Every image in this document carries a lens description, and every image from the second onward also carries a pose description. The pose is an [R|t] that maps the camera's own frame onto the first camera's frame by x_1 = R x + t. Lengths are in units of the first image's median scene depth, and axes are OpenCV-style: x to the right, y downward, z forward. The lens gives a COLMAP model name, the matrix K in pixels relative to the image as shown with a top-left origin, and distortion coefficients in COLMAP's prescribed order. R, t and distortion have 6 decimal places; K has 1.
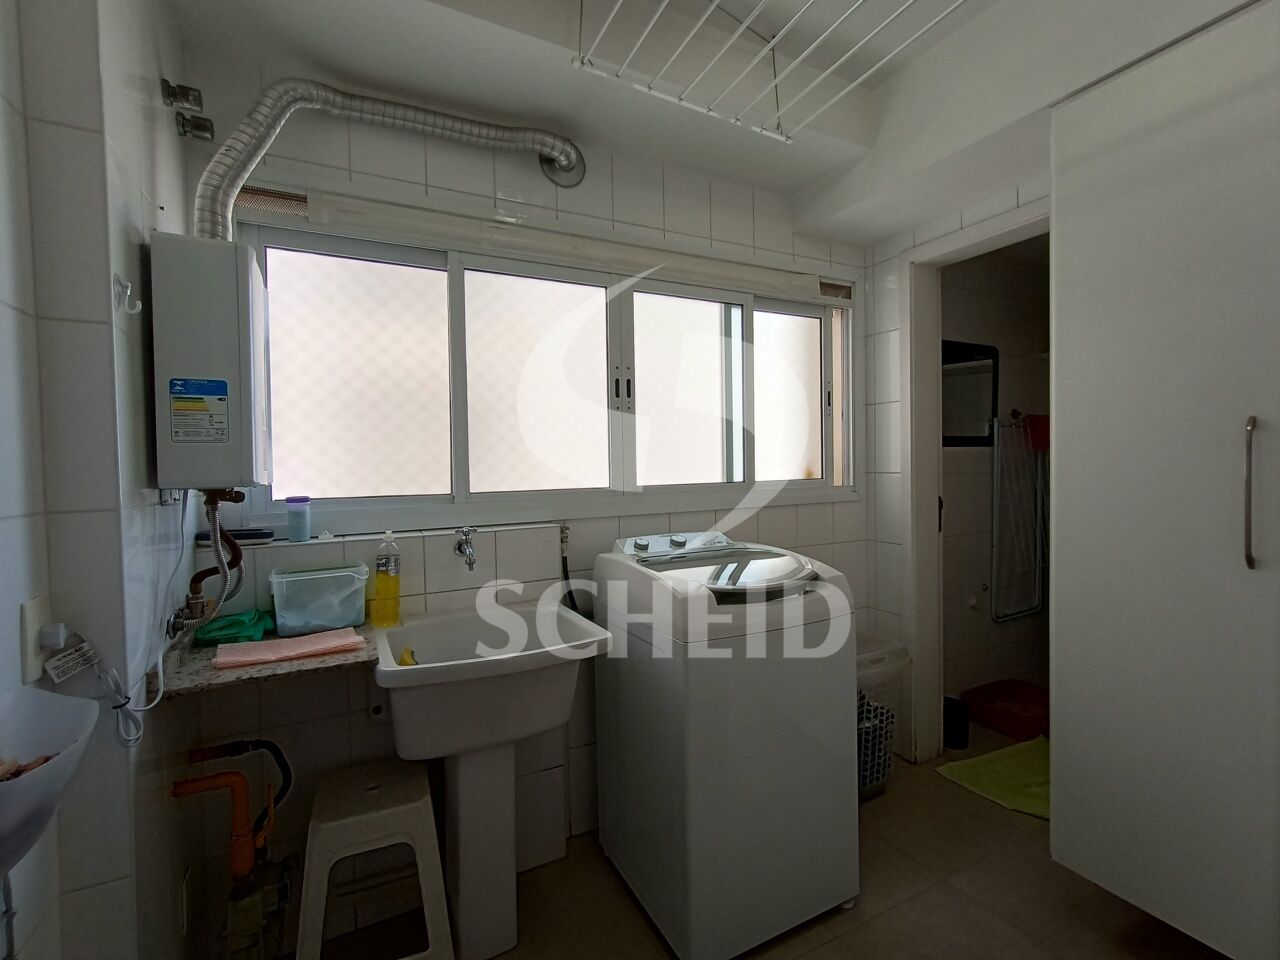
lens RADIAL K [[581.5, 0, 642.9], [0, 581.5, 479.1], [0, 0, 1]] dist [-0.008541, 0.001237]
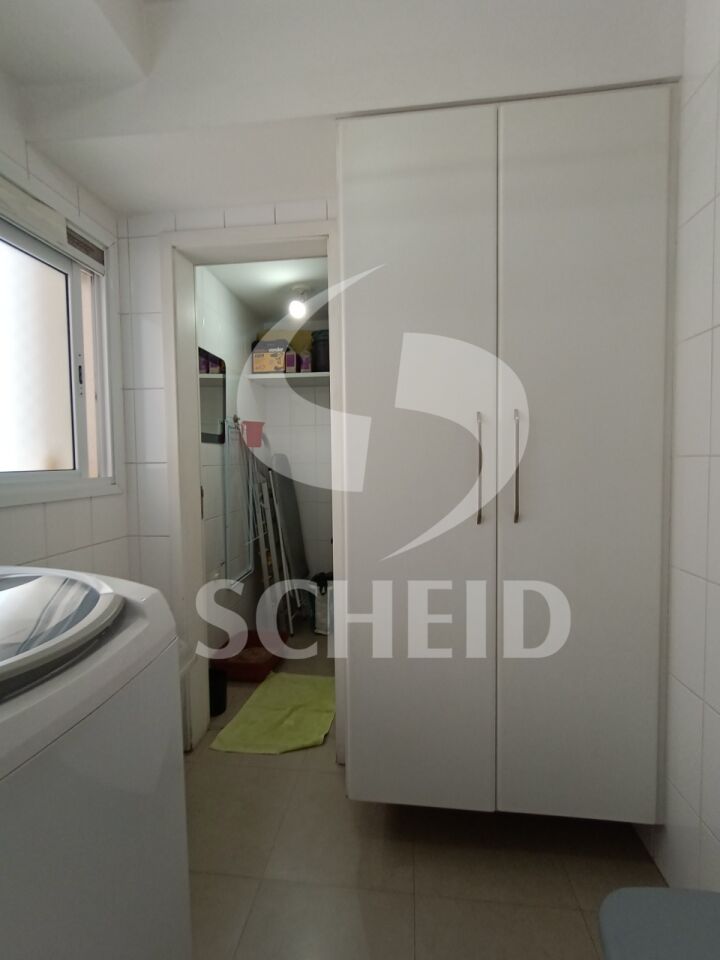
lens RADIAL K [[436.1, 0, 362.5], [0, 436.1, 483.2], [0, 0, 1]] dist [-0.008541, 0.001237]
pose [[0.560331, -0.031141, 0.827683, 0.024211], [0.023816, 0.999486, 0.021482, 0.015006], [-0.827926, 0.007675, 0.560785, 0.310788]]
